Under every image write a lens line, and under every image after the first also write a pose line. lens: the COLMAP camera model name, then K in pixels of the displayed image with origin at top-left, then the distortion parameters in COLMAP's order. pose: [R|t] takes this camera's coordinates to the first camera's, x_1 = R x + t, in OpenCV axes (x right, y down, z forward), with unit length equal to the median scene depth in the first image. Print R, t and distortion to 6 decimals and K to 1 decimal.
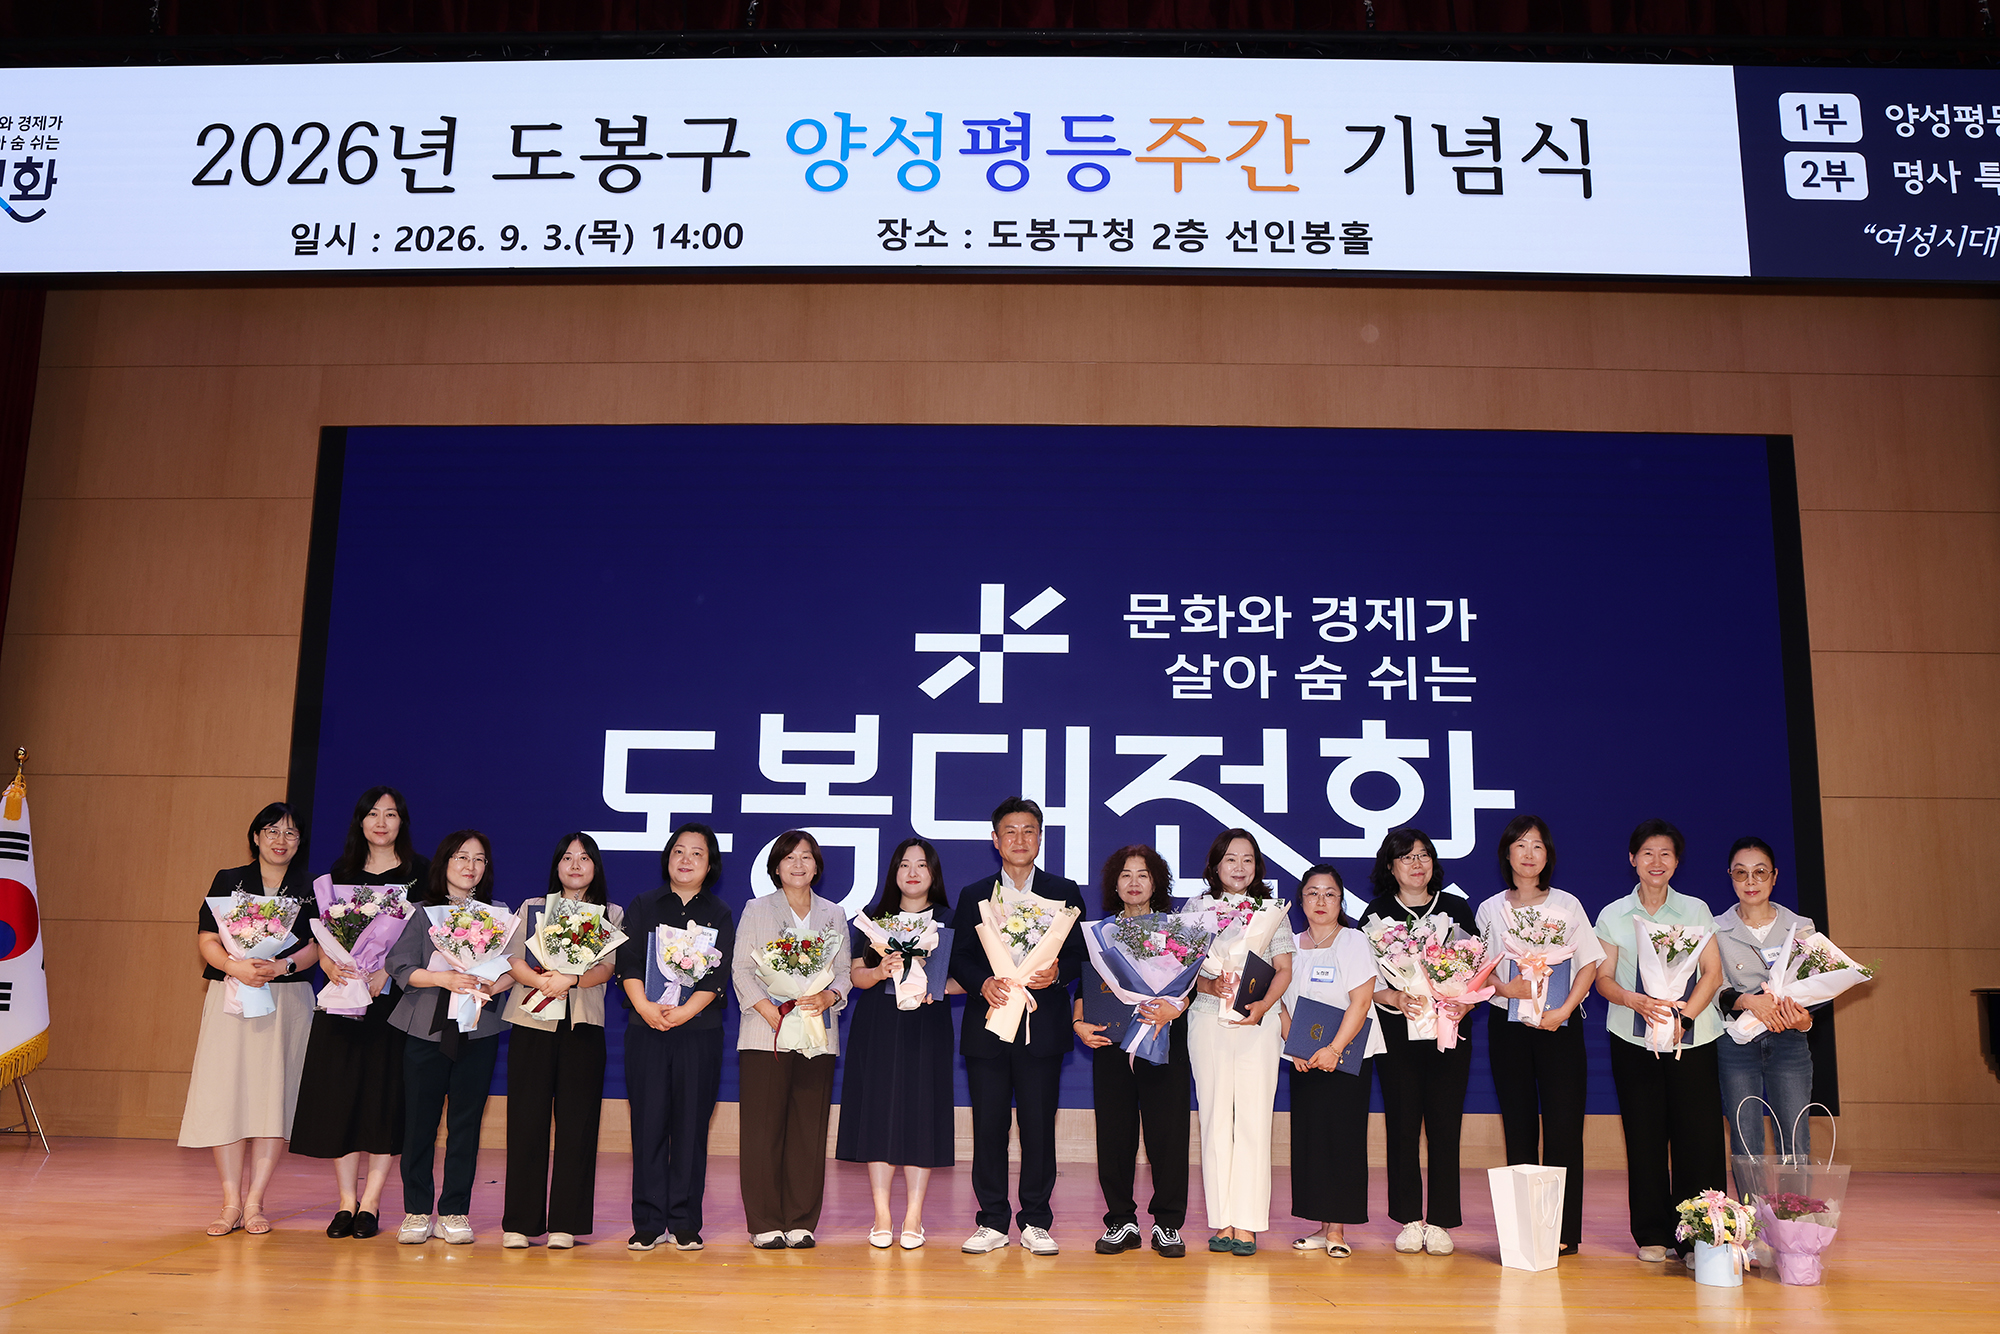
lens RADIAL K [[1642.5, 0, 1000.0], [0, 1642.5, 667.0], [0, 0, 1]] dist [-0.069079, 0.066754]
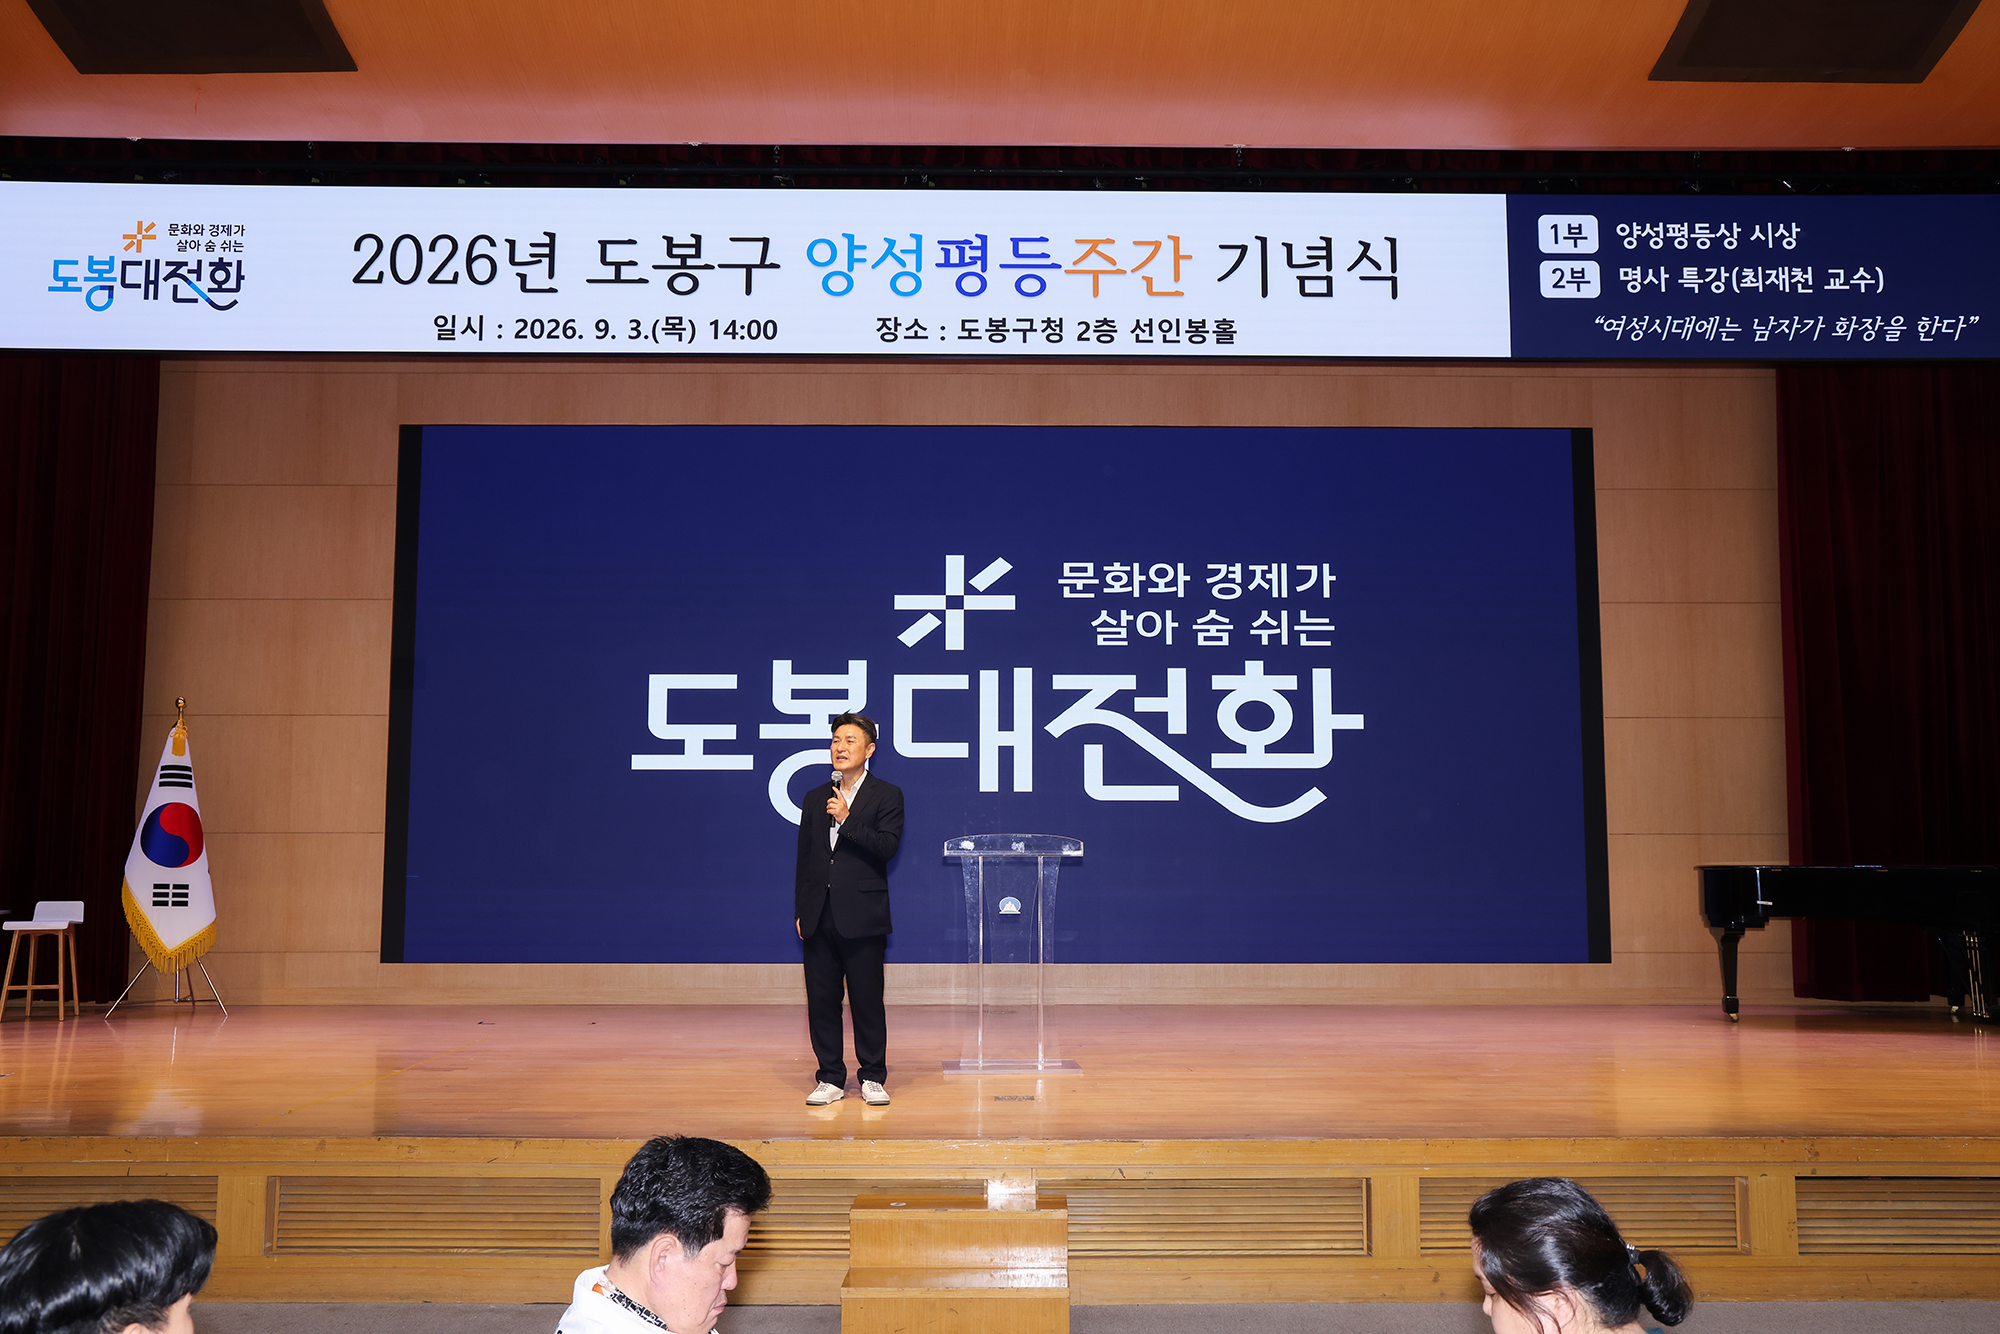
lens RADIAL K [[1831.0, 0, 1001.5], [0, 1831.0, 630.1], [0, 0, 1]] dist [-0.017451, 0.112185]
pose [[0.999169, -0.009057, 0.039730, -0.033086], [0.006439, 0.997830, 0.065527, -0.111980], [-0.040237, -0.065216, 0.997060, -0.540485]]
